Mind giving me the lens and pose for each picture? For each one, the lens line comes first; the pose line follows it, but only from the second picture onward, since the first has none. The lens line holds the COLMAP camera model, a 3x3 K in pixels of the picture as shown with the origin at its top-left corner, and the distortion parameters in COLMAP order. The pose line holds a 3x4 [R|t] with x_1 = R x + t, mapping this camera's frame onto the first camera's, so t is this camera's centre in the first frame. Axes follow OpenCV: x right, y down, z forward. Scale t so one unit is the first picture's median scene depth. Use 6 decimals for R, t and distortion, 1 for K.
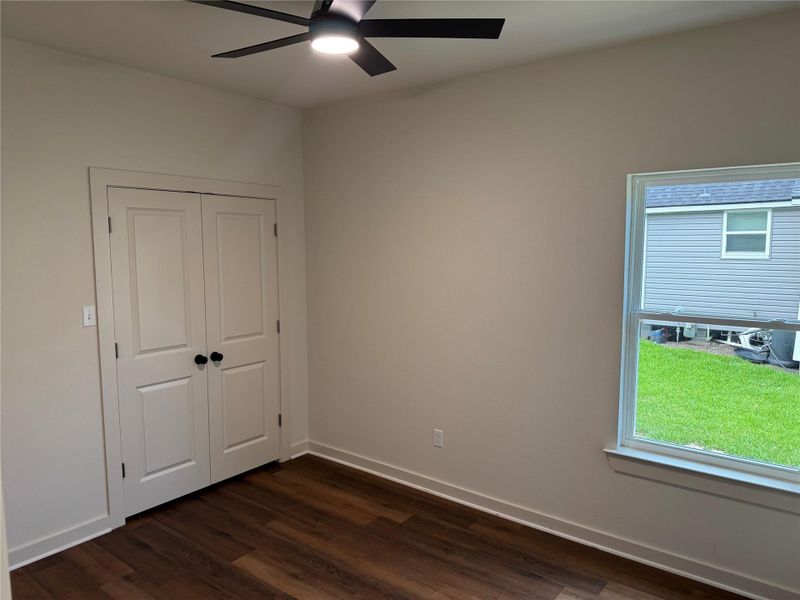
lens RADIAL K [[556.0, 0, 400.0], [0, 556.0, 300.0], [0, 0, 1]] dist [0.147007, -0.245128]
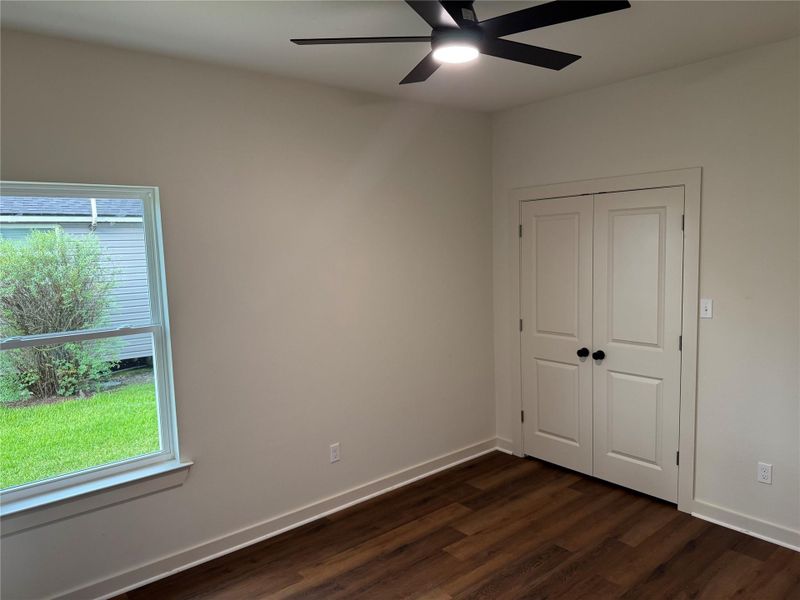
lens RADIAL K [[545.3, 0, 400.0], [0, 545.3, 300.0], [0, 0, 1]] dist [-0.004935, -0.137189]
pose [[-0.222543, 0.104600, -0.969295, 0.699076], [-0.070945, 0.989854, 0.123107, -0.092741], [0.972338, 0.096163, -0.212864, 0.875603]]
